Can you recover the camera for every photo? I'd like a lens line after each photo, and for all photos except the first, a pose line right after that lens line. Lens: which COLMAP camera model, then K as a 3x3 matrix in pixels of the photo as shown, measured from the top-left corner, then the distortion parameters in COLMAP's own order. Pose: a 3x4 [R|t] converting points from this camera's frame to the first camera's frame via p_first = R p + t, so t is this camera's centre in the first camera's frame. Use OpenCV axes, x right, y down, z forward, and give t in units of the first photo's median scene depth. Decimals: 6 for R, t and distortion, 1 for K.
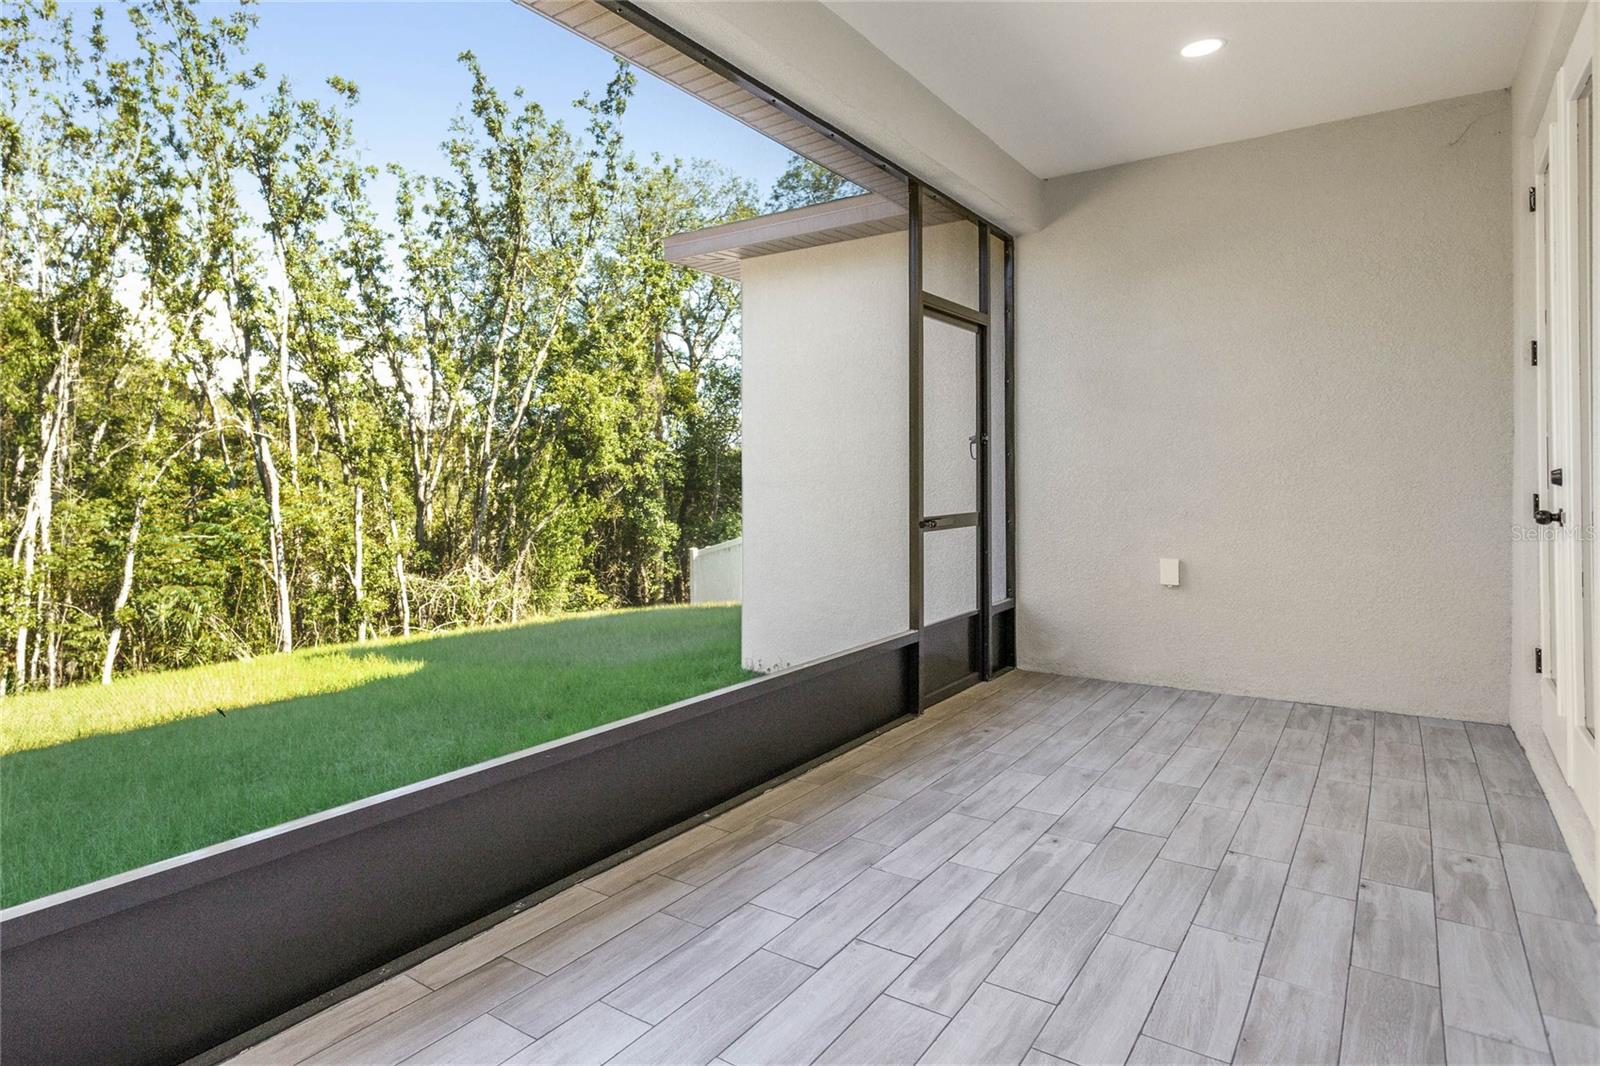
lens RADIAL K [[875.5, 0, 789.9], [0, 875.5, 469.9], [0, 0, 1]] dist [0.001642, 0.000322]
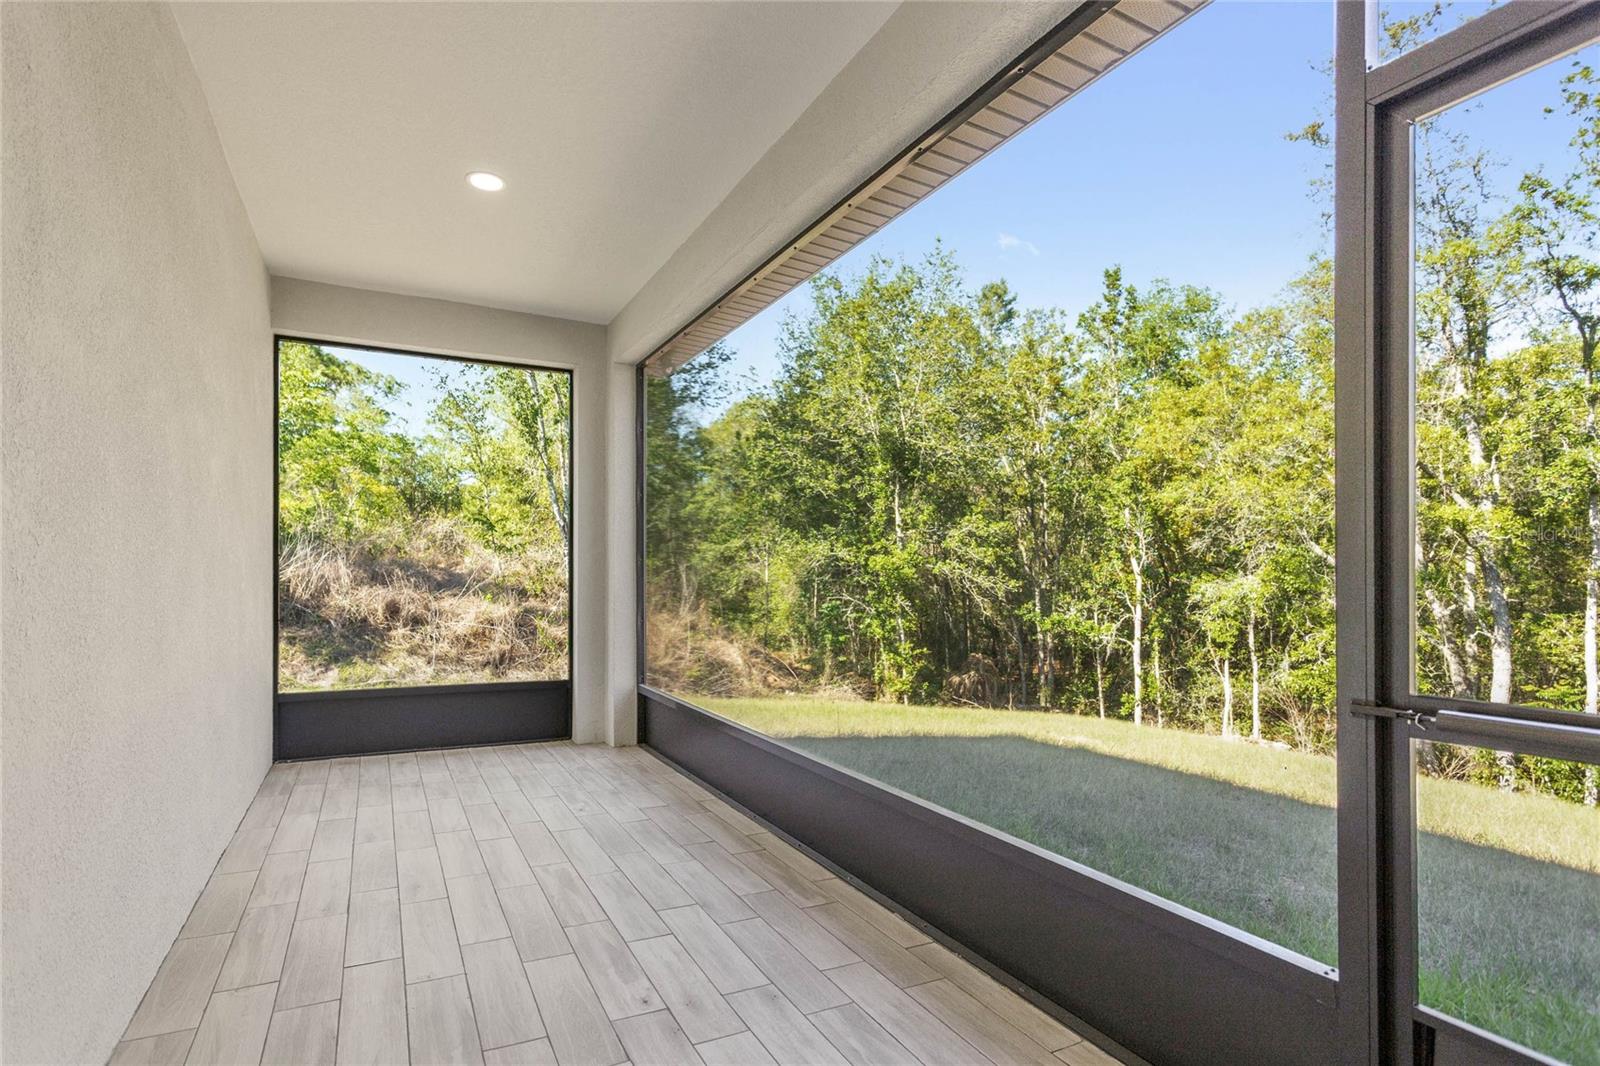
lens RADIAL K [[784.2, 0, 787.5], [0, 784.2, 571.9], [0, 0, 1]] dist [0.000125, -0.000045]
pose [[-0.463342, -0.001355, -0.886179, 1.056395], [0.001166, 0.999997, -0.002138, -0.036669], [0.886179, -0.002024, -0.463339, 1.649353]]
